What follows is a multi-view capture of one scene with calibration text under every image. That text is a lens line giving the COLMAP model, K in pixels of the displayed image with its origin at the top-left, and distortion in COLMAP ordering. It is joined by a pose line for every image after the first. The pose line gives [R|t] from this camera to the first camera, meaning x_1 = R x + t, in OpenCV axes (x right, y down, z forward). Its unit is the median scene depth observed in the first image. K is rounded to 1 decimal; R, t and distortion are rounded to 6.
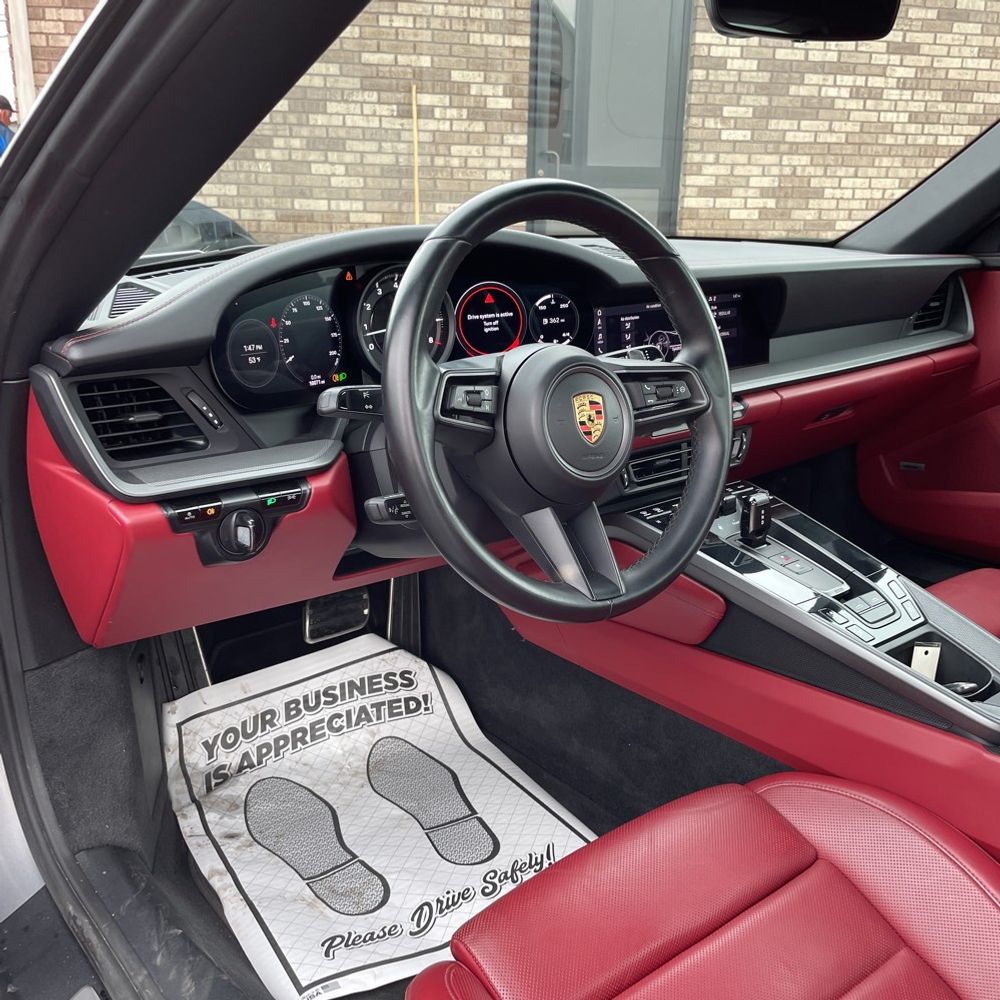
lens RADIAL K [[1002.9, 0, 508.5], [0, 1002.9, 500.0], [0, 0, 1]] dist [0.078700, -0.098707]
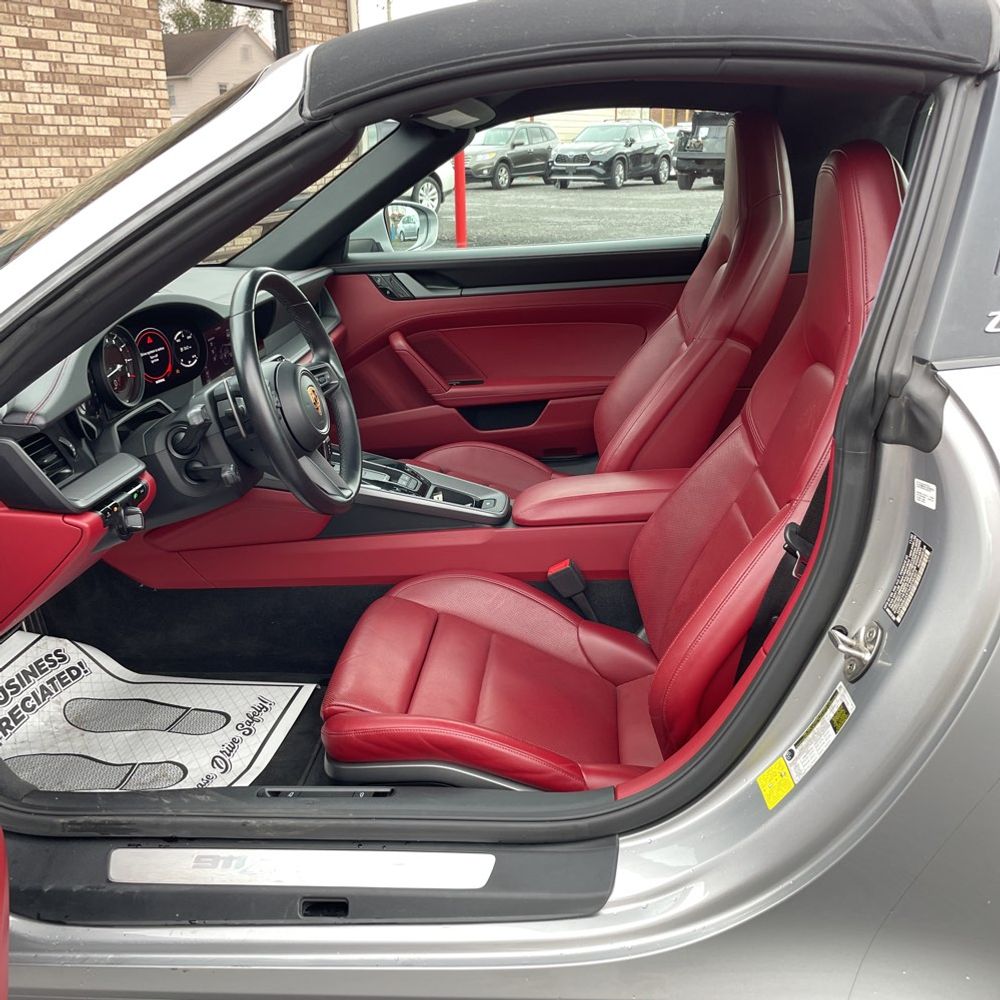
lens RADIAL K [[1006.6, 0, 500.0], [0, 1006.6, 511.5], [0, 0, 1]] dist [0.082289, -0.108823]
pose [[0.687919, -0.263104, 0.676420, -0.123254], [0.235708, 0.962451, 0.134646, -0.007259], [-0.686447, 0.066812, 0.724104, -0.064083]]
